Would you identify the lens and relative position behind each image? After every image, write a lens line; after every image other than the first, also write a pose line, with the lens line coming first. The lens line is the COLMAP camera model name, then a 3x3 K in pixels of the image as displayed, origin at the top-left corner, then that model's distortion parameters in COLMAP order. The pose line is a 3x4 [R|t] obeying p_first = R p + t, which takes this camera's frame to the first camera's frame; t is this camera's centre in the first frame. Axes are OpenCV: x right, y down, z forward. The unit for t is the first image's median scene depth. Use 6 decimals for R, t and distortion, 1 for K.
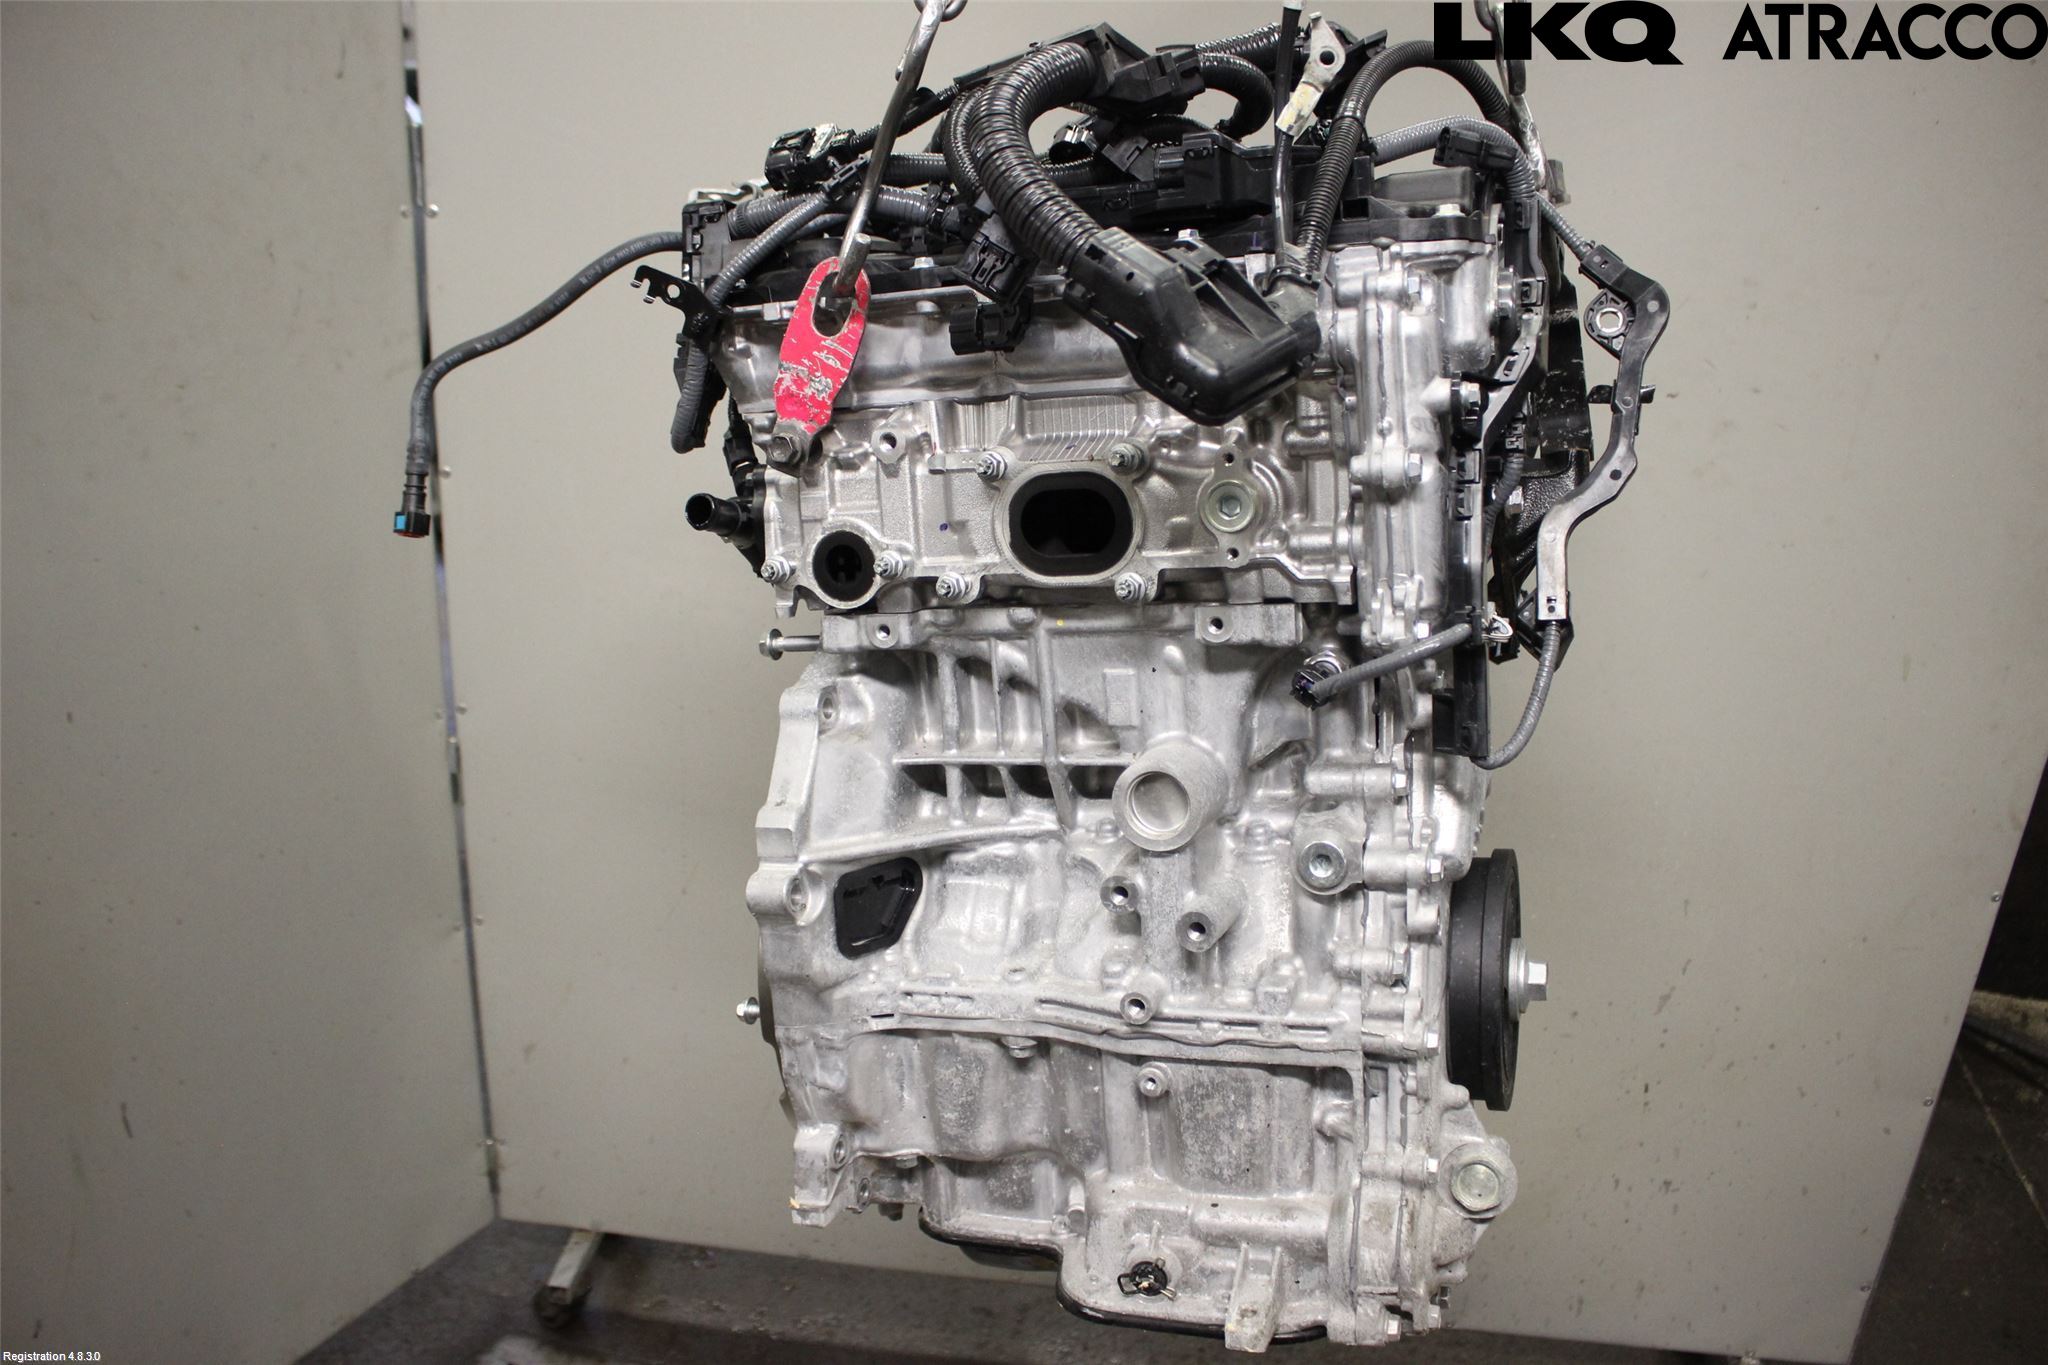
lens RADIAL K [[1660.8, 0, 1018.4], [0, 1660.8, 723.4], [0, 0, 1]] dist [-0.152150, 0.116836]
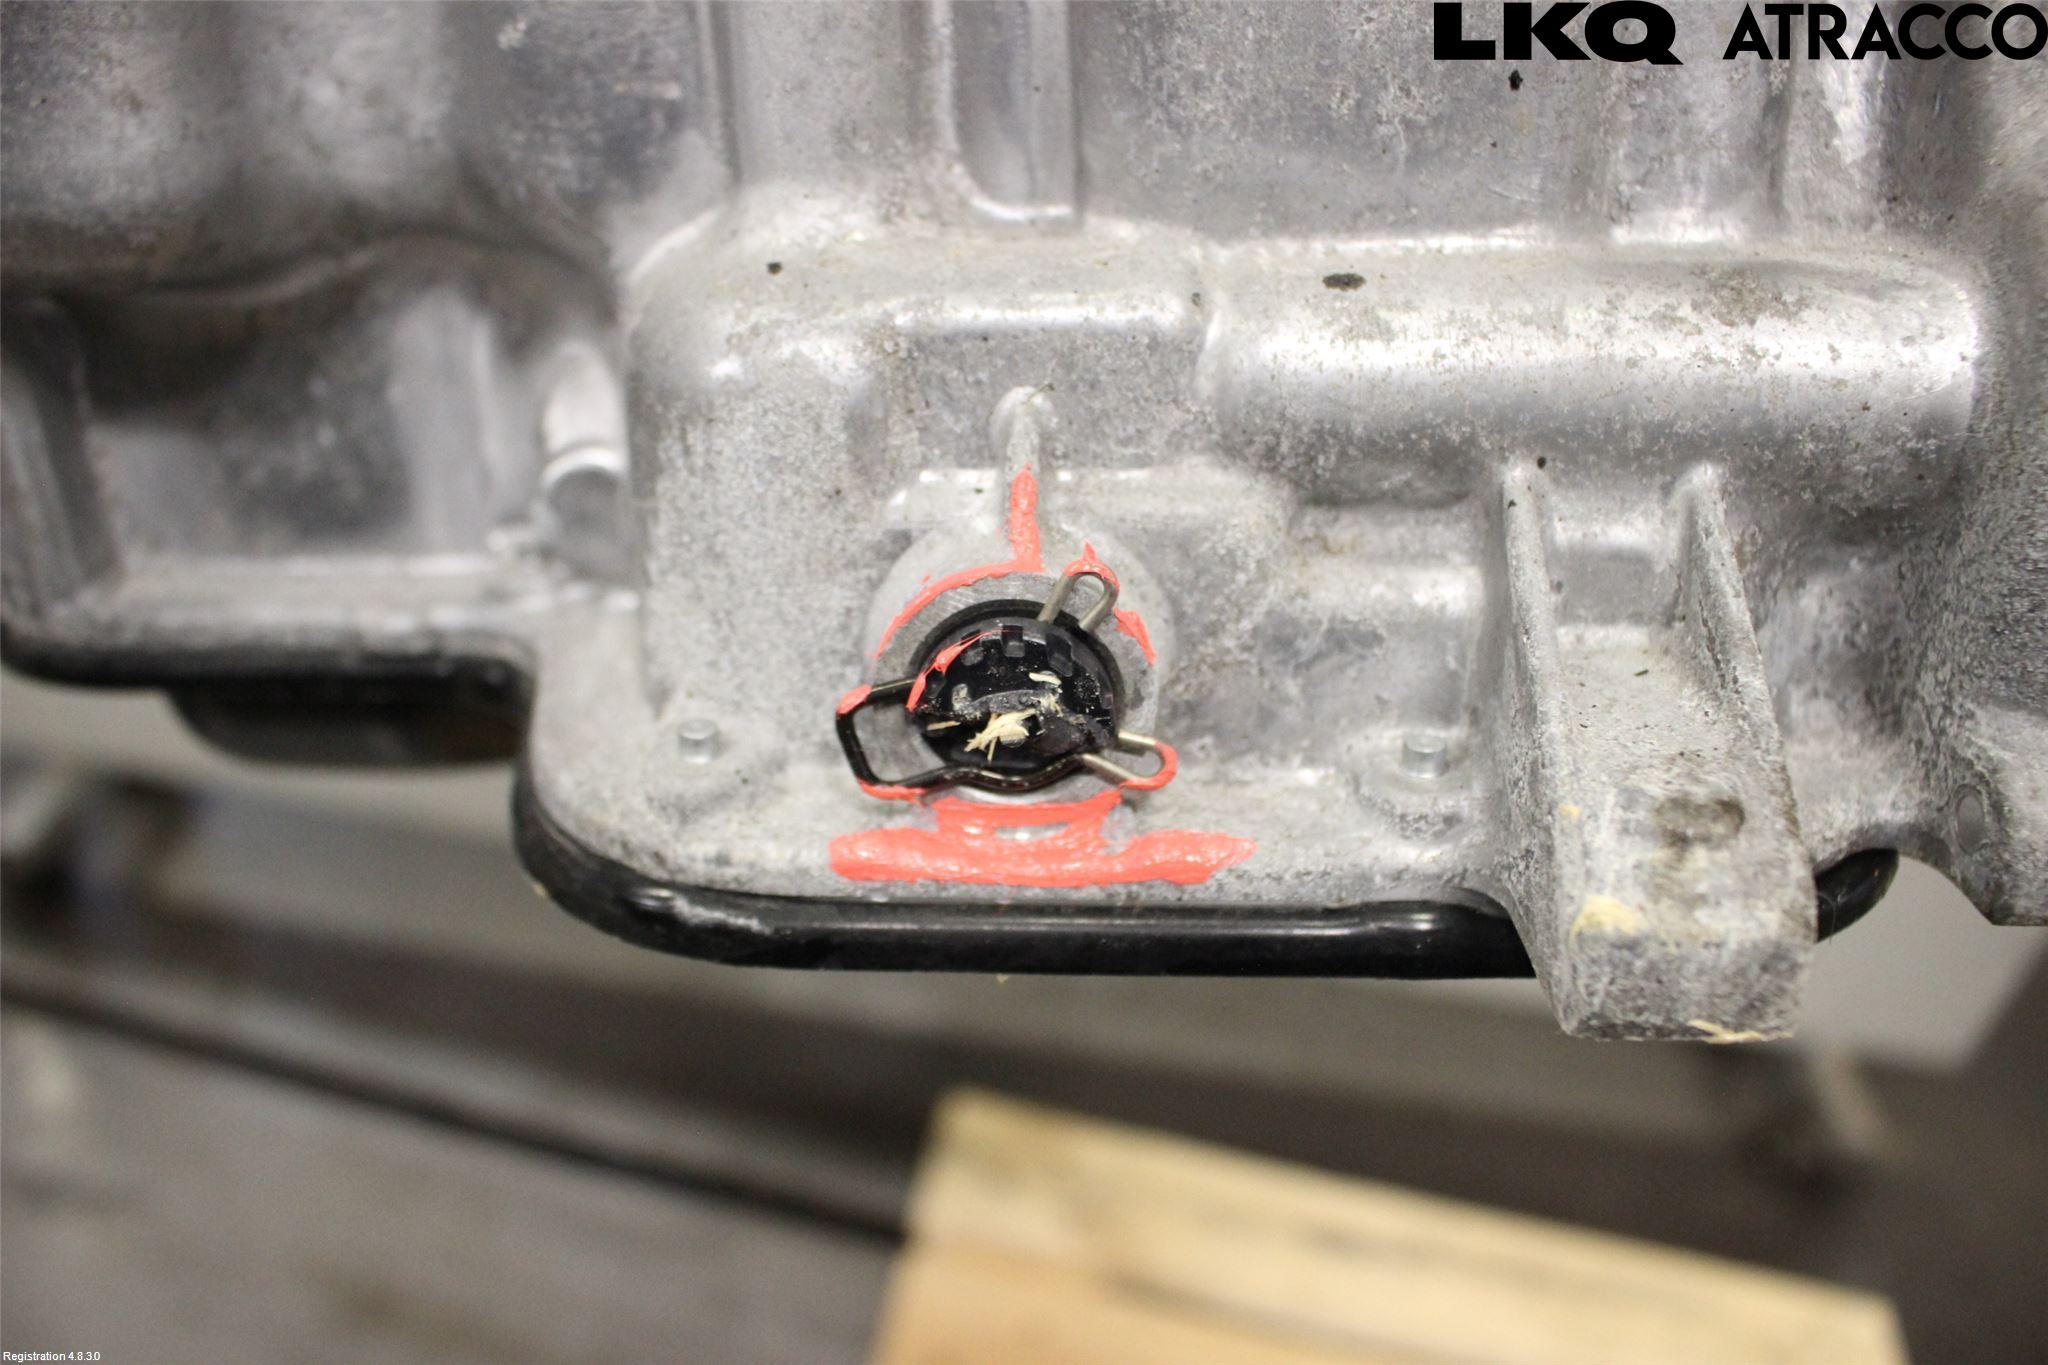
lens RADIAL K [[1660.8, 0, 1018.4], [0, 1660.8, 723.4], [0, 0, 1]] dist [-0.152150, 0.116836]
pose [[0.955114, -0.086250, 0.283406, 0.027547], [0.009055, 0.964730, 0.263085, 0.290931], [-0.296101, -0.248709, 0.922208, 0.820088]]
